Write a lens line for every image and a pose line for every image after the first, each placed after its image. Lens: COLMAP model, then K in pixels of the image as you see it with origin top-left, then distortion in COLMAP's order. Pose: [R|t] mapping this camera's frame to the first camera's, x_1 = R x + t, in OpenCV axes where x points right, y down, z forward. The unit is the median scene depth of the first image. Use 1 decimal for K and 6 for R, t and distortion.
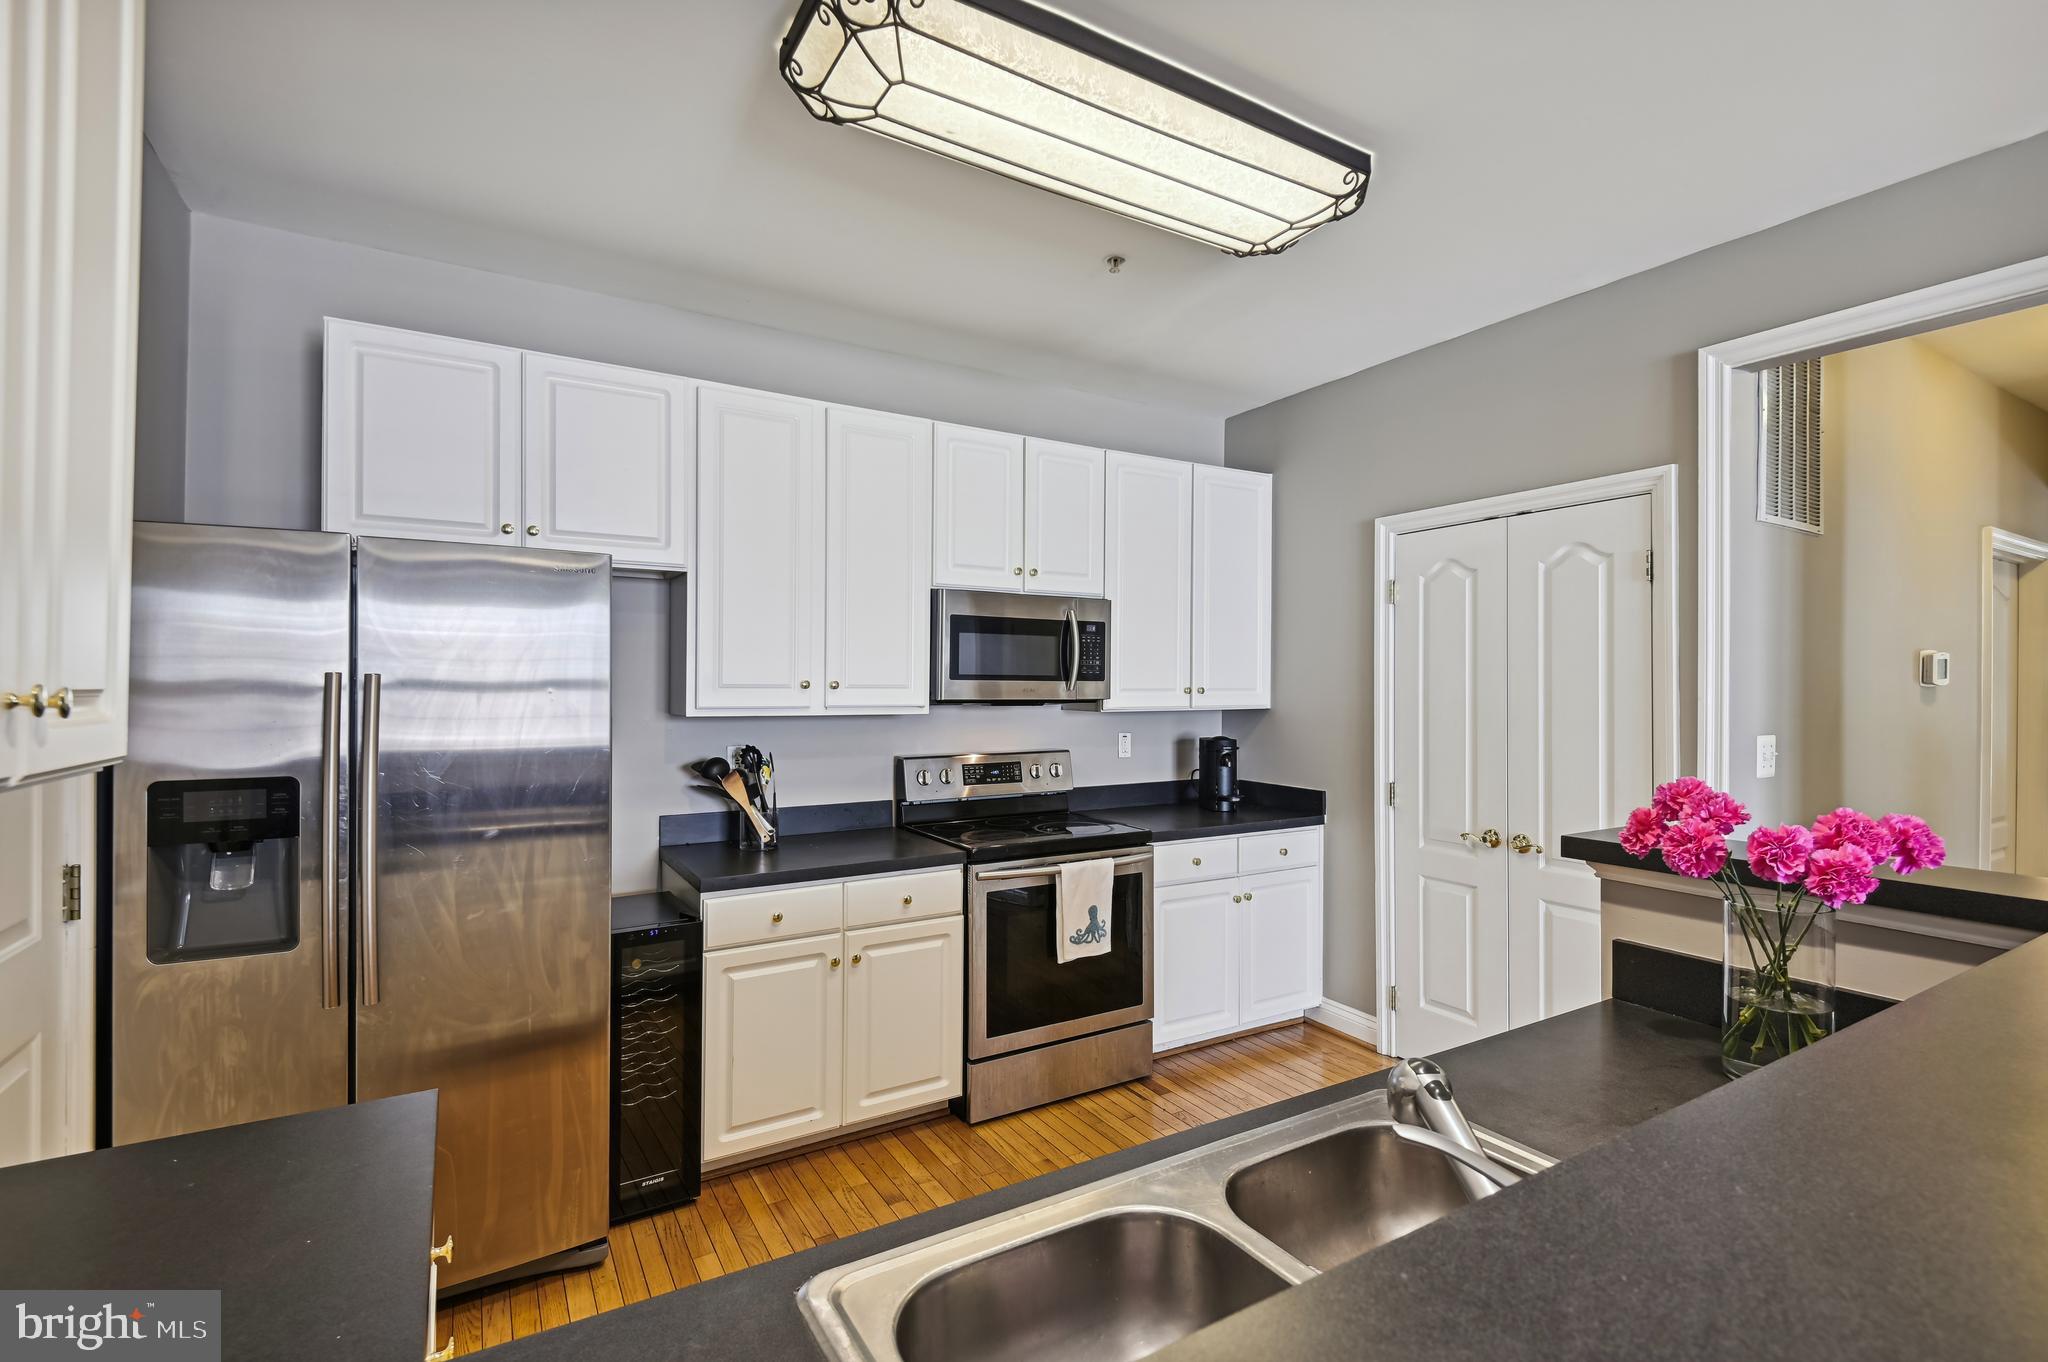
lens RADIAL K [[909.5, 0, 1028.7], [0, 909.5, 692.7], [0, 0, 1]] dist [0.026702, -0.000066]
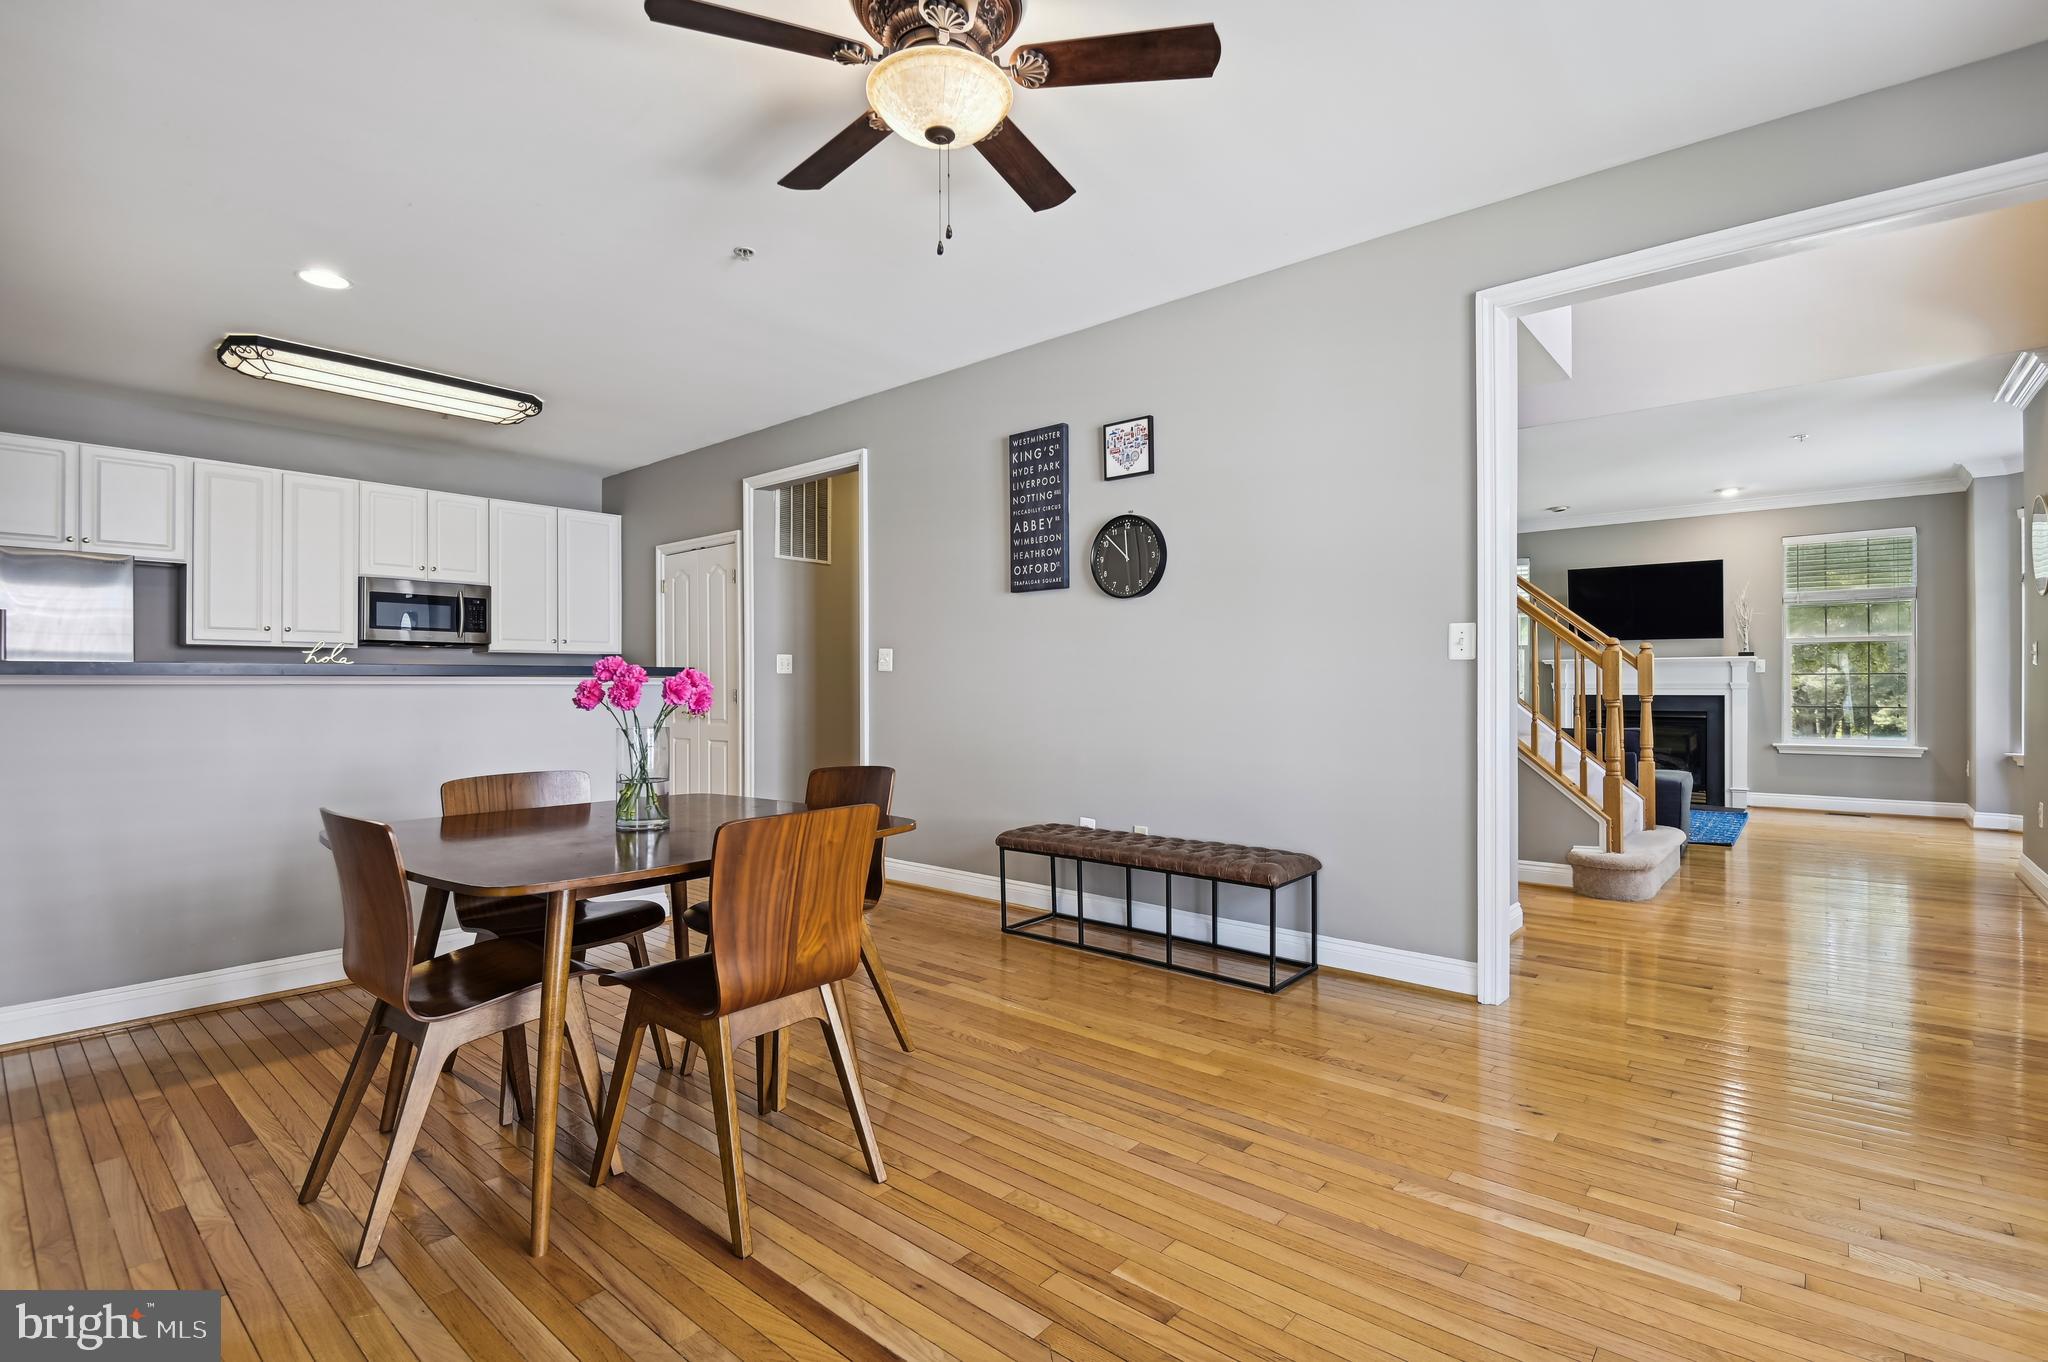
lens RADIAL K [[971.2, 0, 1053.3], [0, 971.2, 685.2], [0, 0, 1]] dist [0.003424, -0.010414]
pose [[0.947422, -0.007209, 0.319905, 0.567496], [0.010207, 0.999918, -0.007697, 0.124405], [-0.319823, 0.010557, 0.947419, -1.209909]]
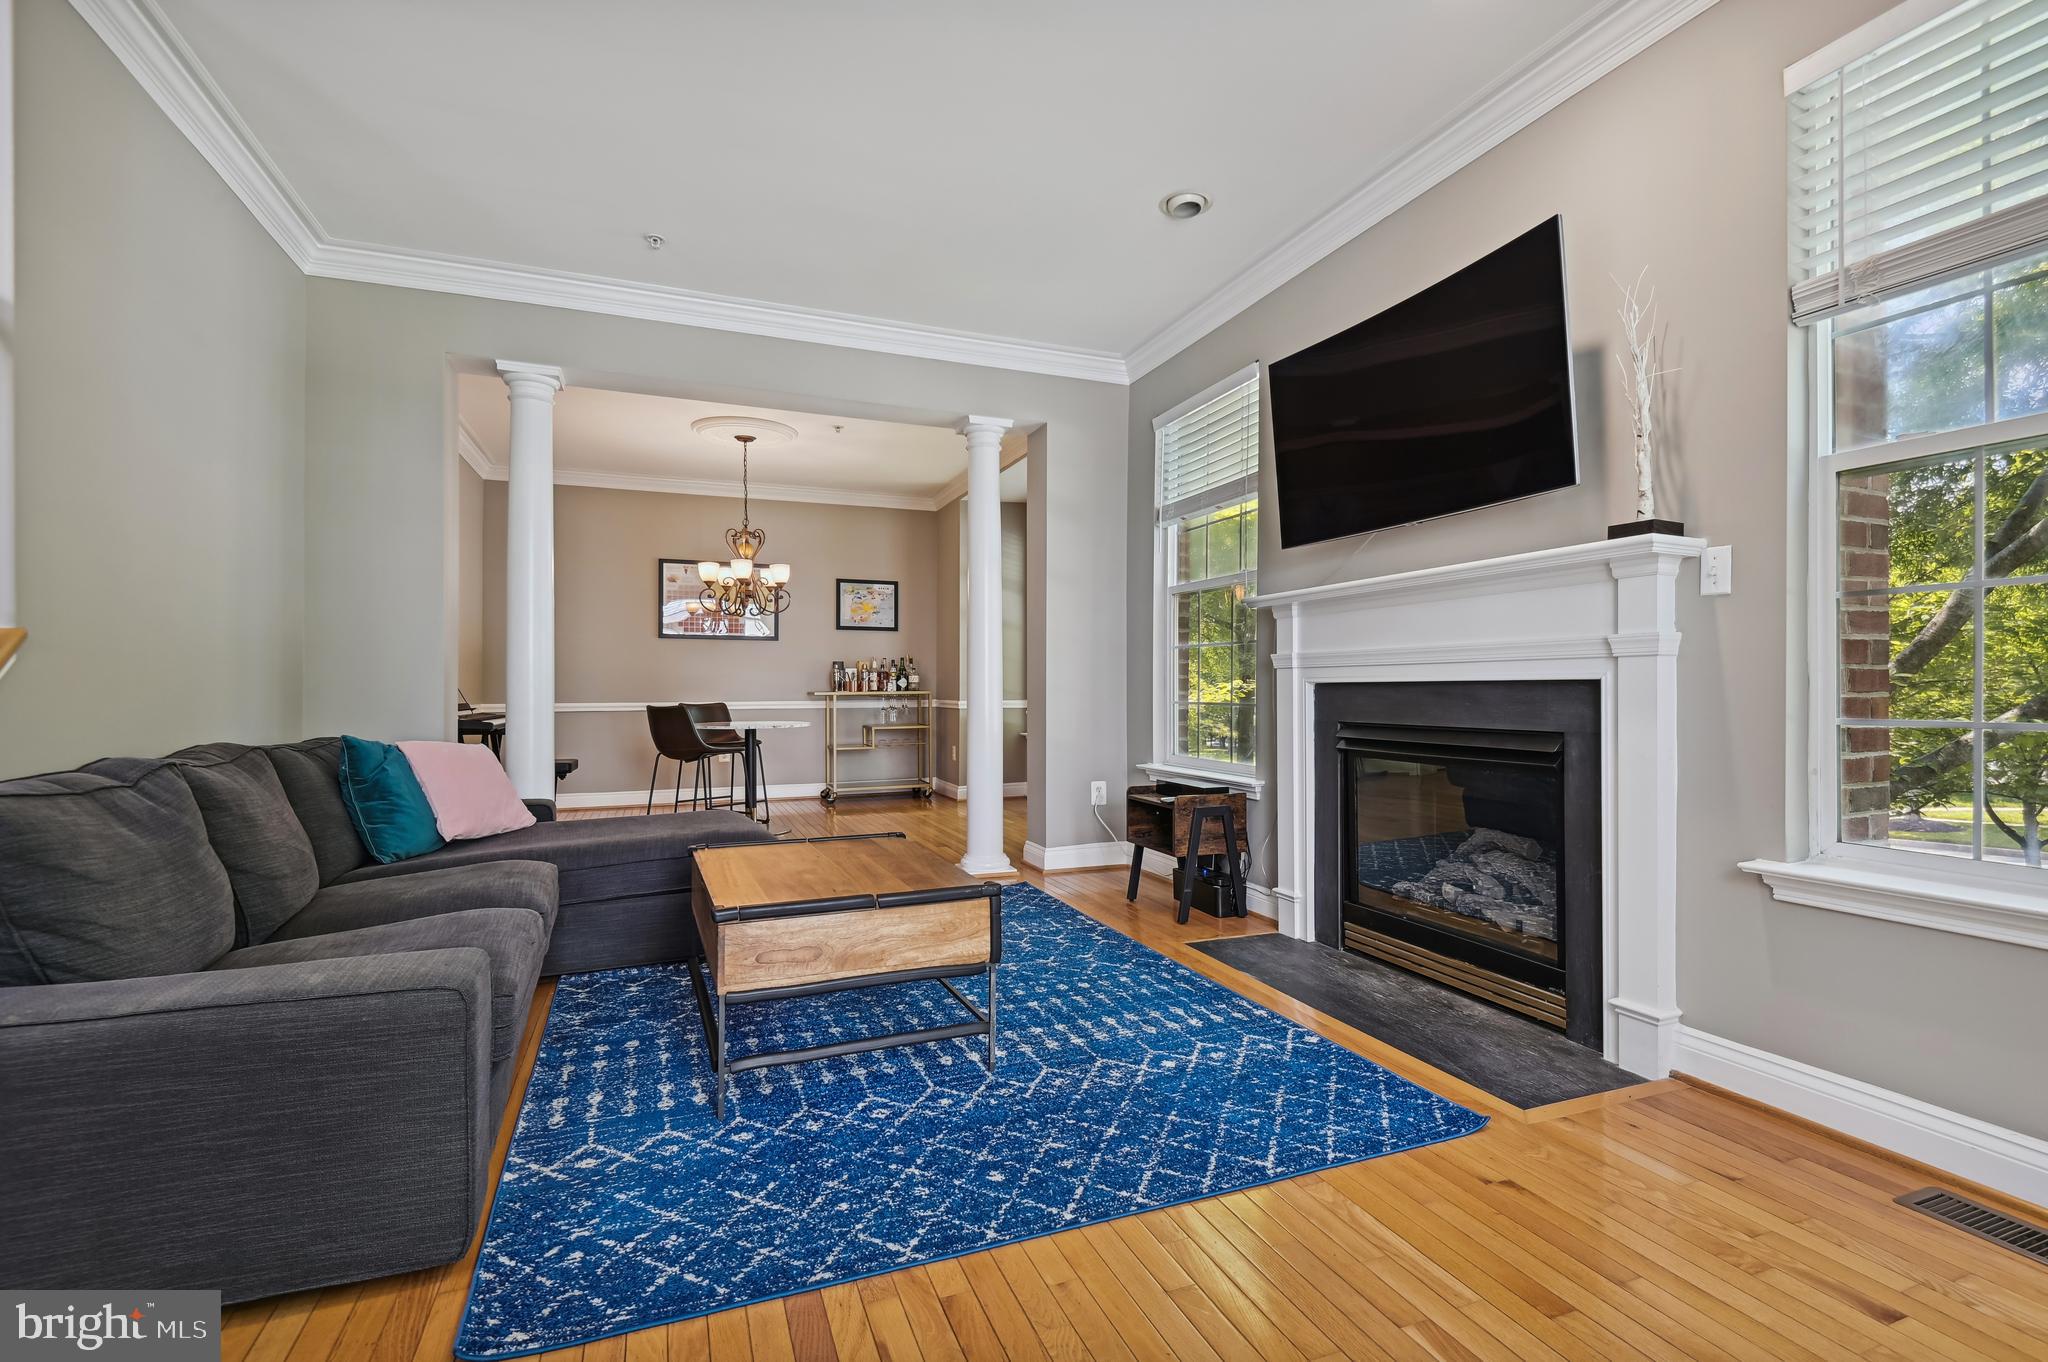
lens RADIAL K [[933.5, 0, 1024.0], [0, 933.5, 681.0], [0, 0, 1]] dist [0.033844, -0.029315]
pose [[0.980569, -0.004902, -0.196114, 2.909440], [0.001779, 0.999869, -0.016097, 0.164751], [0.196167, 0.015436, 0.980449, -0.088935]]
